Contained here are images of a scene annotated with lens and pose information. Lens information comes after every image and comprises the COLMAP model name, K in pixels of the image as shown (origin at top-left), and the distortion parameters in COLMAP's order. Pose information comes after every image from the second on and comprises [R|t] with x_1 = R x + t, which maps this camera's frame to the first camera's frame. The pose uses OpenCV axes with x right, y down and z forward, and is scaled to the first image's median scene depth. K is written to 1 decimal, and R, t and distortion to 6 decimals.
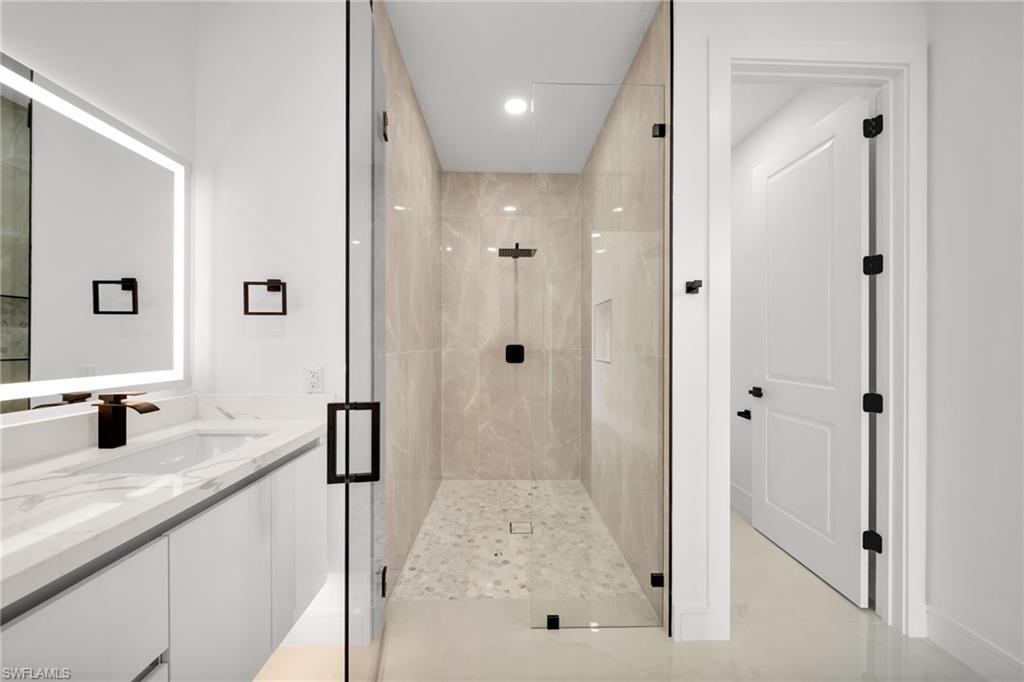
lens RADIAL K [[357.2, 0, 509.8], [0, 357.2, 340.9], [0, 0, 1]] dist [0.001142, 0.000272]
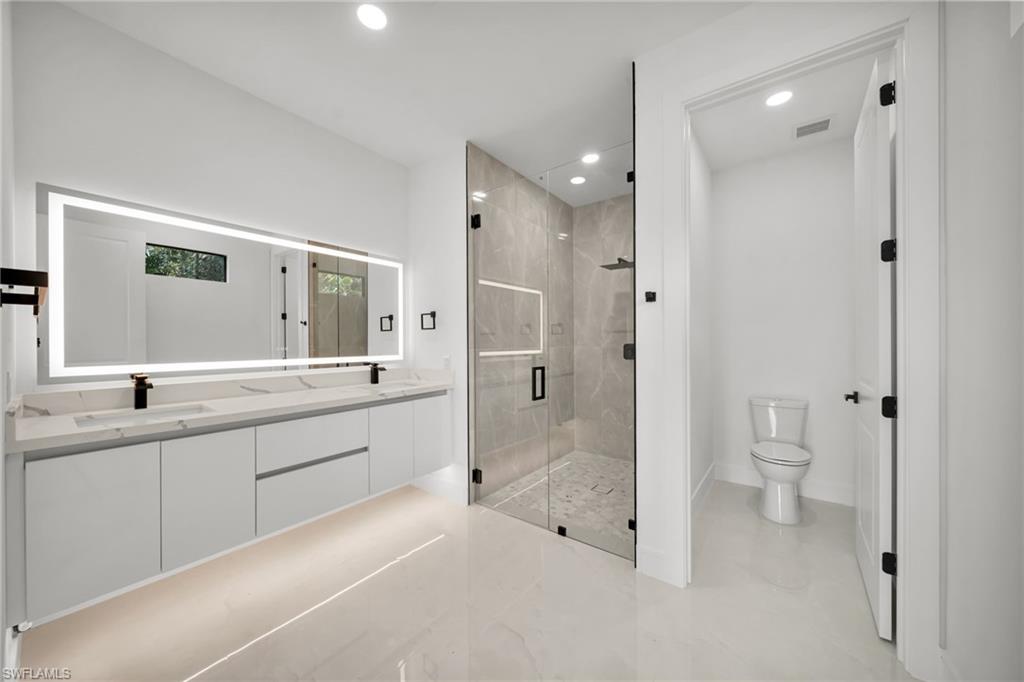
lens RADIAL K [[357.2, 0, 511.5], [0, 357.2, 340.9], [0, 0, 1]] dist [0.001142, 0.000272]
pose [[0.784482, -0.007978, -0.620101, 0.696460], [0.008381, 0.999962, -0.002262, 0.001379], [0.620095, -0.003423, 0.784519, -0.225968]]
